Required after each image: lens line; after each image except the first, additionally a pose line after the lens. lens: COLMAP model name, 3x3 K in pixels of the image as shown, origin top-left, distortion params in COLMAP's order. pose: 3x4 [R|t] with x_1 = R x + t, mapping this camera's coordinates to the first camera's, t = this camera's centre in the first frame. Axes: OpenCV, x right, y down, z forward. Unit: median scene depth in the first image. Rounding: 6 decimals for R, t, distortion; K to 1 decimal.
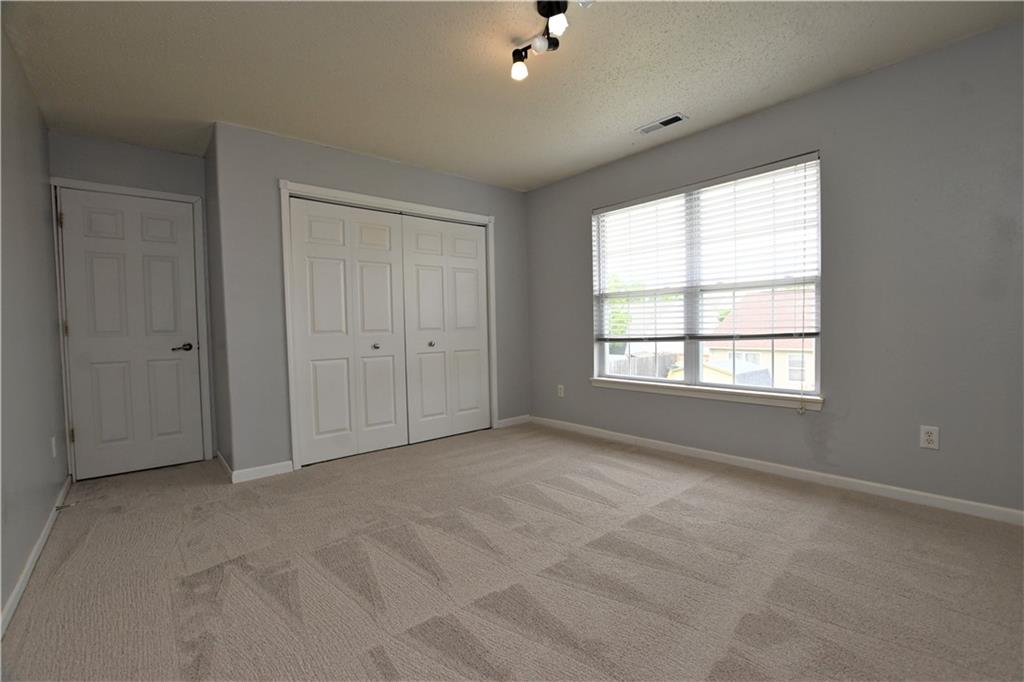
lens RADIAL K [[446.6, 0, 521.7], [0, 446.6, 344.9], [0, 0, 1]] dist [-0.031457, 0.001736]
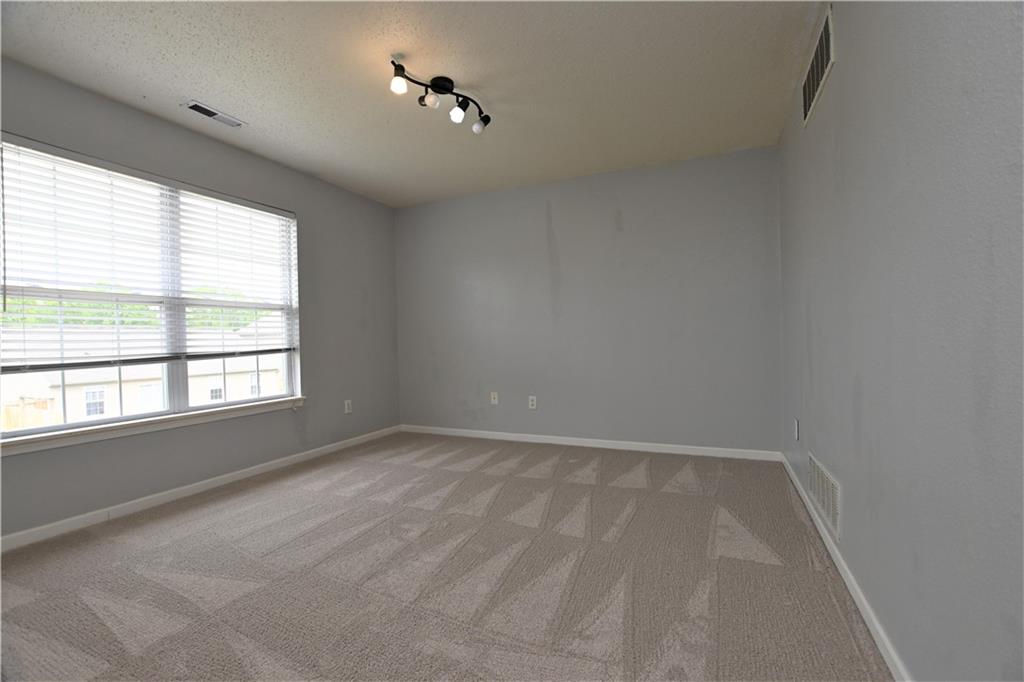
lens RADIAL K [[446.6, 0, 519.7], [0, 446.6, 339.4], [0, 0, 1]] dist [-0.031457, 0.001736]
pose [[-0.430044, 0.023831, 0.902493, -0.675465], [0.059347, 0.998236, 0.001920, -0.013533], [-0.900855, 0.054386, -0.430700, 0.786859]]
